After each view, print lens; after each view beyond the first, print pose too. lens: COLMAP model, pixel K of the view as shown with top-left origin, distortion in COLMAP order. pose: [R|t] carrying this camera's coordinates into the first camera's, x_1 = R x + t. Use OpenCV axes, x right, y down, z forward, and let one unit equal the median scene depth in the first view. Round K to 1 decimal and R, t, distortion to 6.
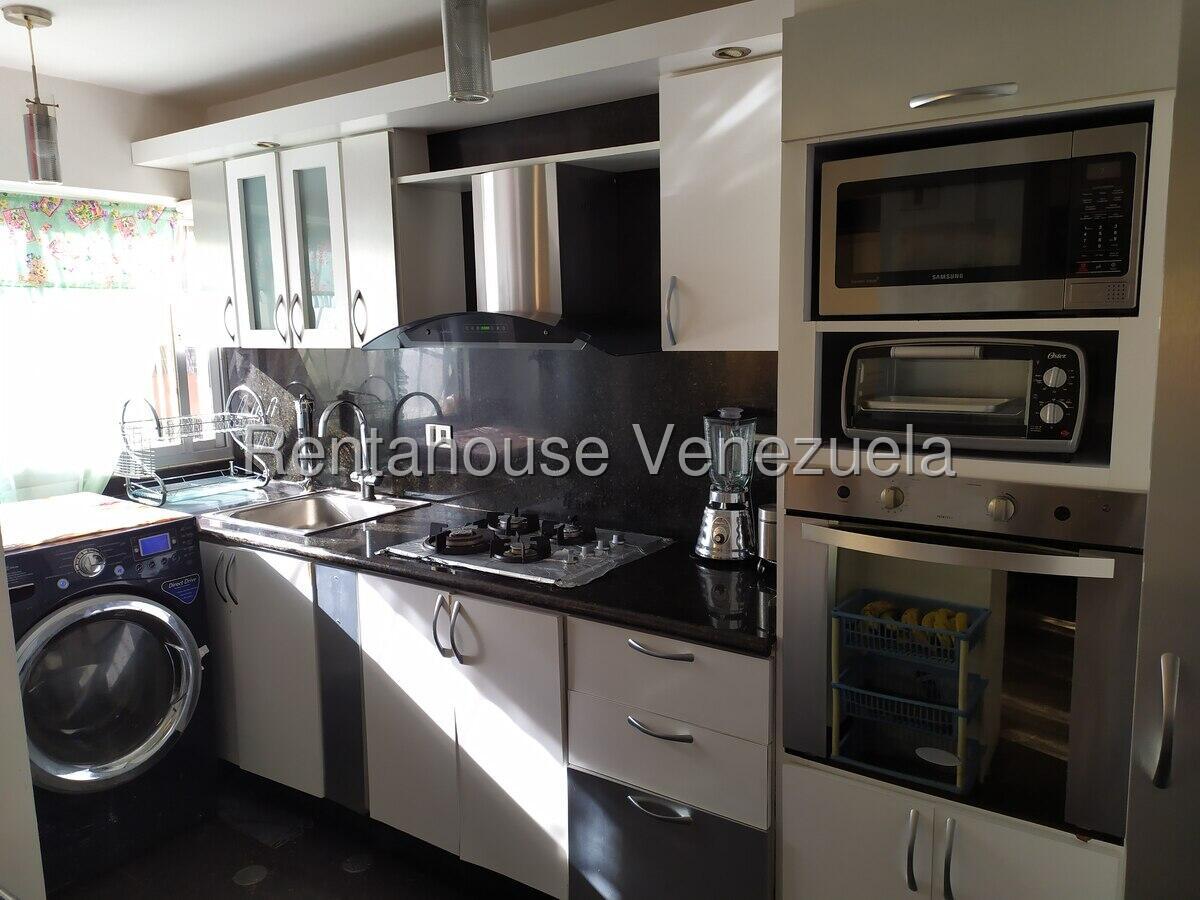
lens RADIAL K [[882.7, 0, 600.0], [0, 882.7, 450.0], [0, 0, 1]] dist [0.088477, -0.096092]
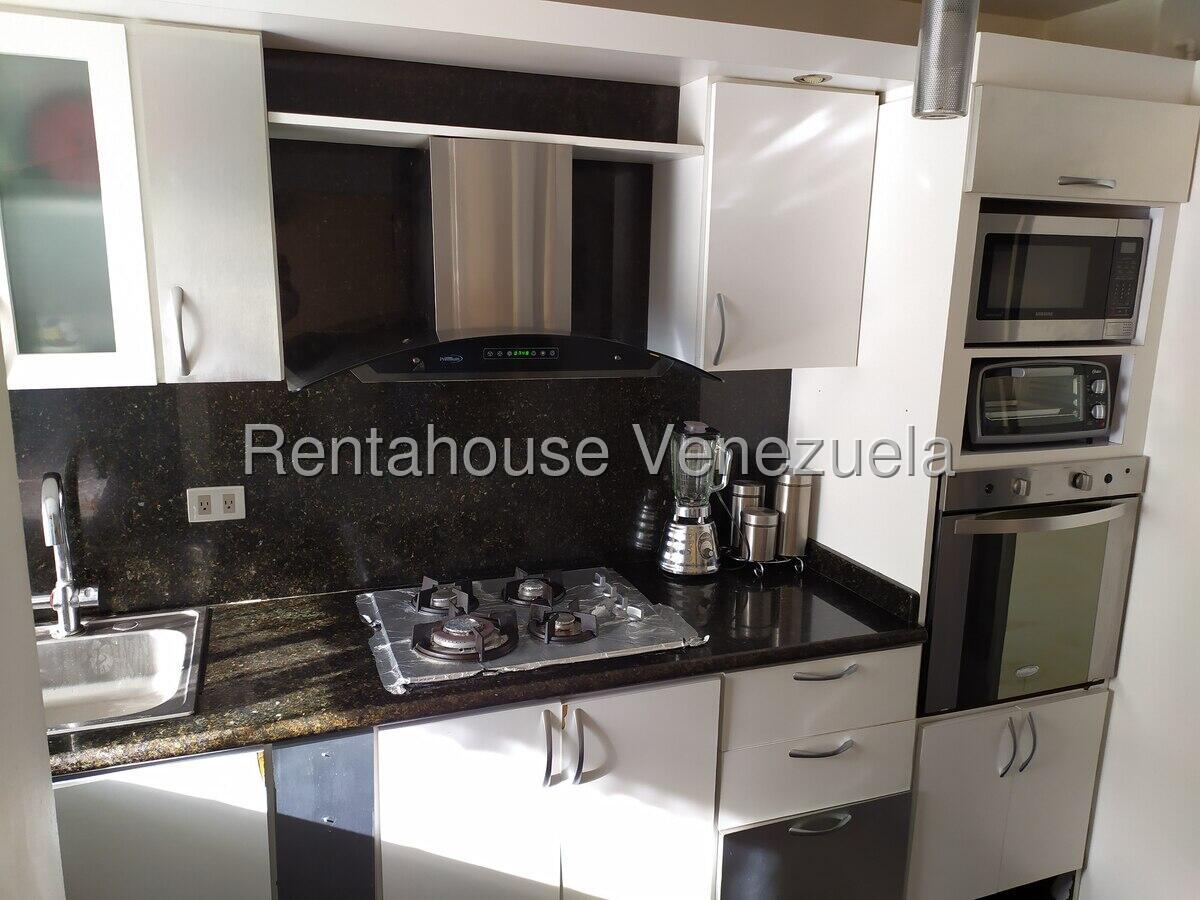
lens RADIAL K [[882.7, 0, 600.0], [0, 882.7, 450.0], [0, 0, 1]] dist [0.088477, -0.096092]
pose [[0.584872, -0.135049, 0.799804, -1.029372], [0.092810, 0.990708, 0.099415, -0.179616], [-0.805798, 0.016084, 0.591972, 0.716259]]
